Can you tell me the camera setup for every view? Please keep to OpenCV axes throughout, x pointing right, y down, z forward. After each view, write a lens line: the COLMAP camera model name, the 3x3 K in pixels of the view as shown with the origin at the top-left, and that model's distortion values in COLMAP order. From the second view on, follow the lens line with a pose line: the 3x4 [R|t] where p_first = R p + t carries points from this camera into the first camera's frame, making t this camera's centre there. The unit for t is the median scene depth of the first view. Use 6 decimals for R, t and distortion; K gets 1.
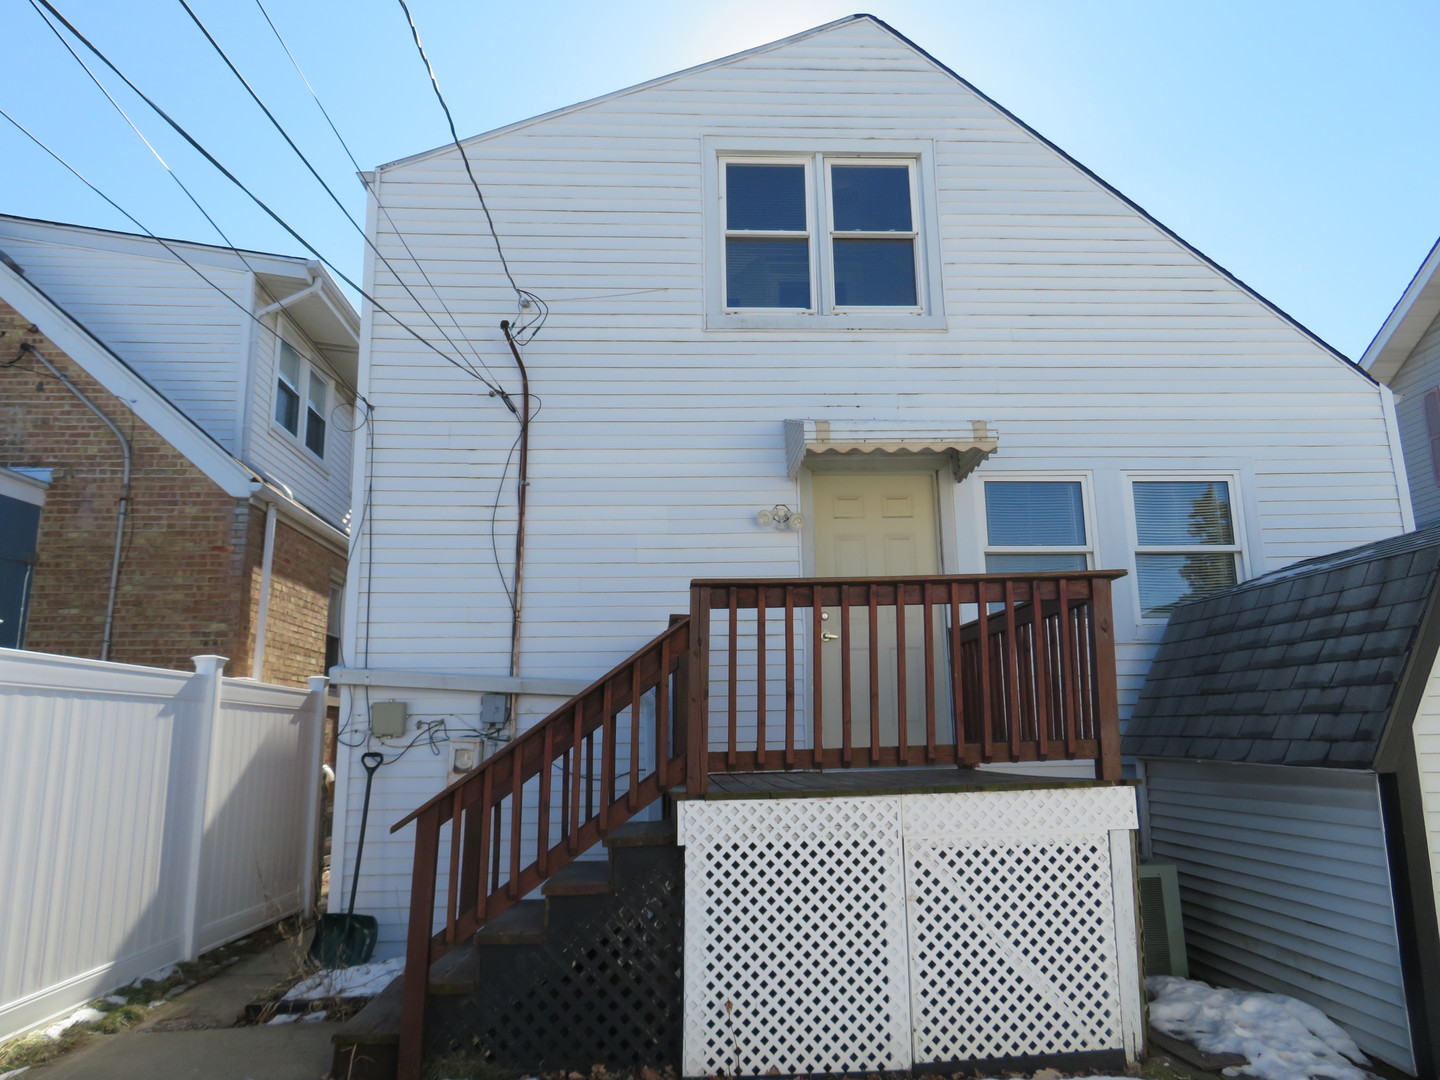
lens RADIAL K [[1026.3, 0, 719.5], [0, 1026.3, 534.1], [0, 0, 1]] dist [-0.005752, 0.006069]
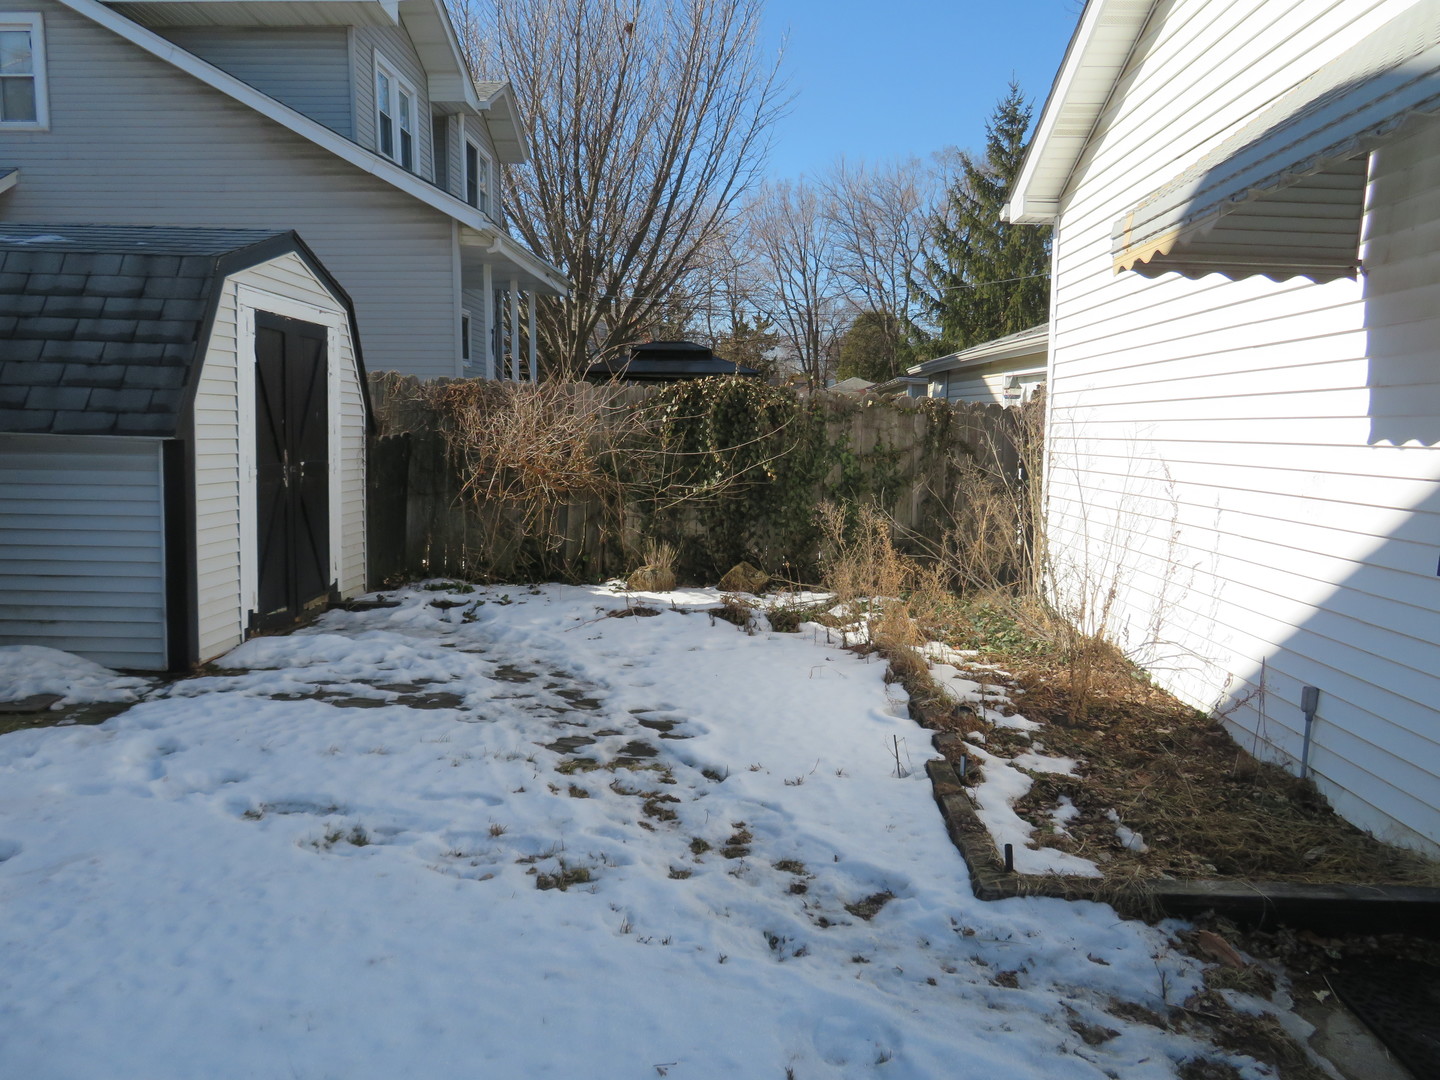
lens RADIAL K [[1026.3, 0, 720.9], [0, 1026.3, 537.8], [0, 0, 1]] dist [-0.005752, 0.006069]
pose [[0.060706, -0.092328, 0.993876, -0.420804], [-0.213516, 0.971464, 0.103288, 0.067545], [-0.975052, -0.218478, 0.039261, 0.243546]]
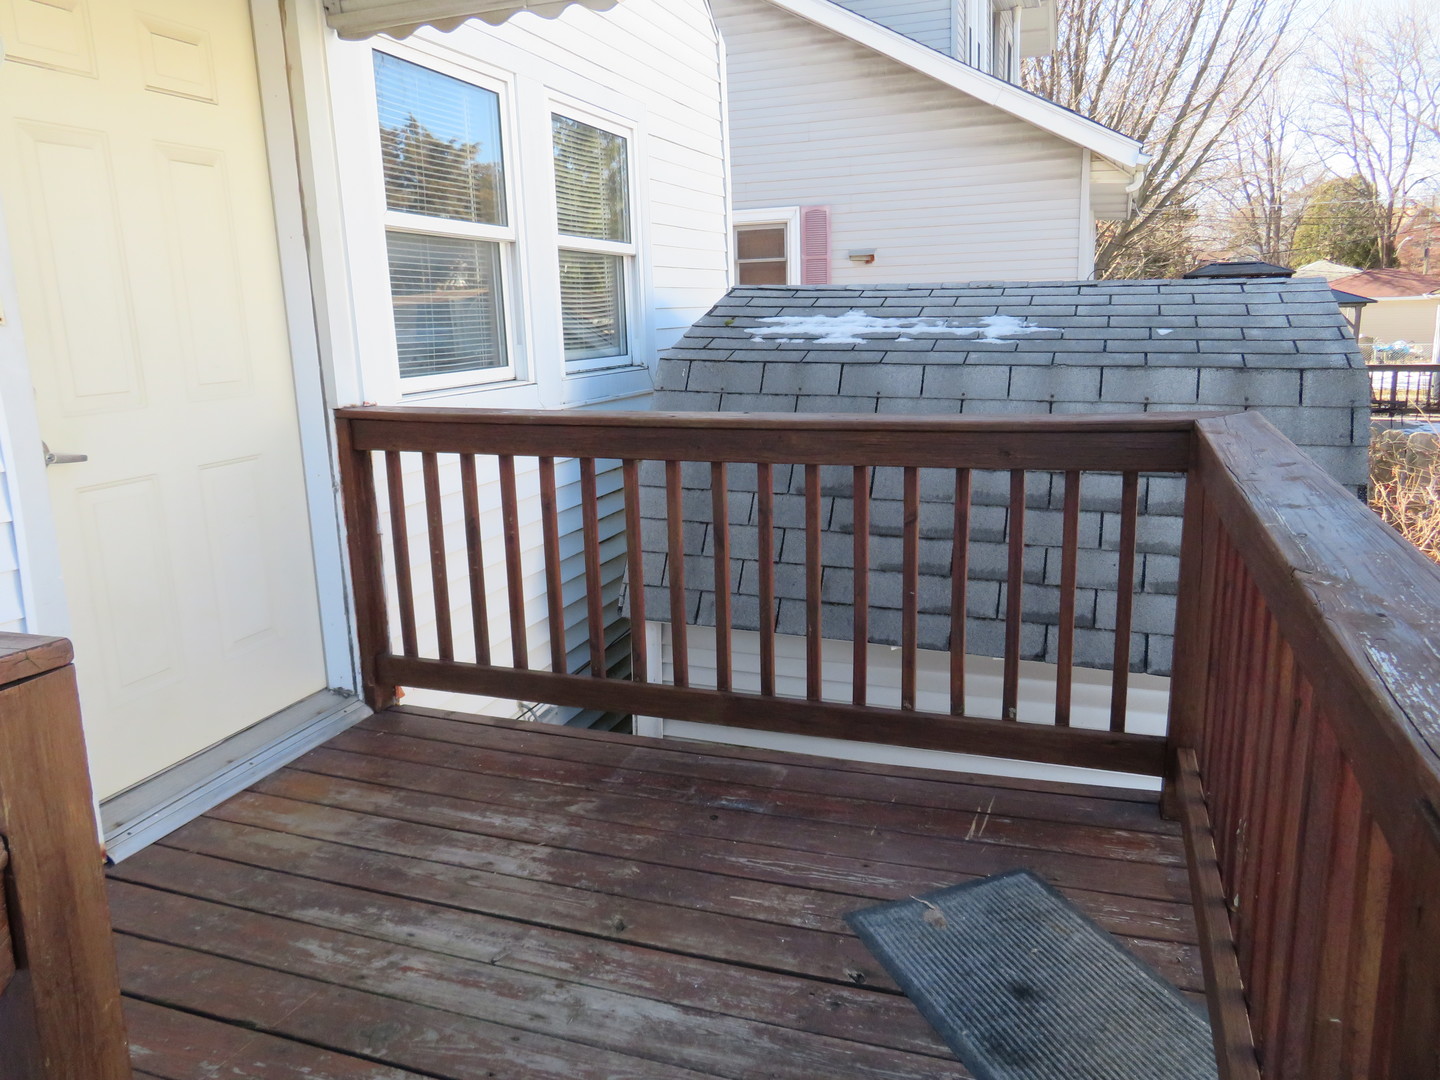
lens RADIAL K [[1026.3, 0, 726.9], [0, 1026.3, 535.1], [0, 0, 1]] dist [-0.005752, 0.006069]
pose [[0.375447, -0.189845, 0.907193, -0.145716], [-0.170821, 0.947857, 0.269050, 0.001862], [-0.910967, -0.255981, 0.323440, 0.961620]]
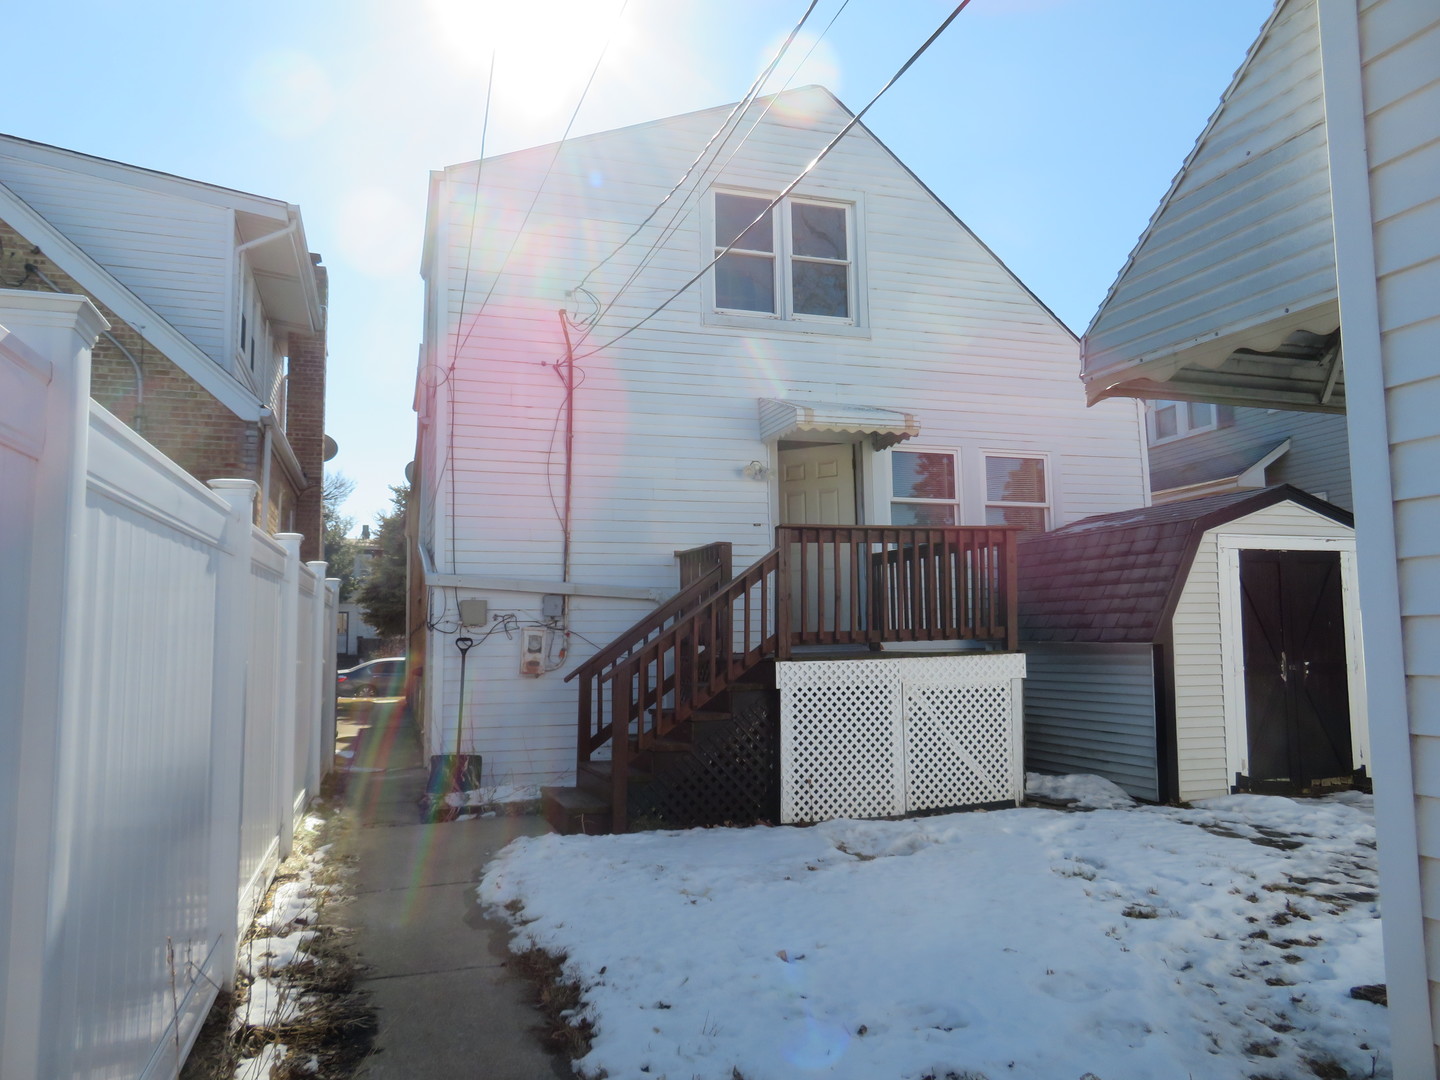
lens RADIAL K [[1026.3, 0, 716.0], [0, 1026.3, 536.7], [0, 0, 1]] dist [-0.005752, 0.006069]
pose [[0.965799, 0.028773, 0.257690, -0.474615], [-0.052195, 0.995054, 0.084517, -0.057533], [-0.253983, -0.095076, 0.962524, -0.437033]]
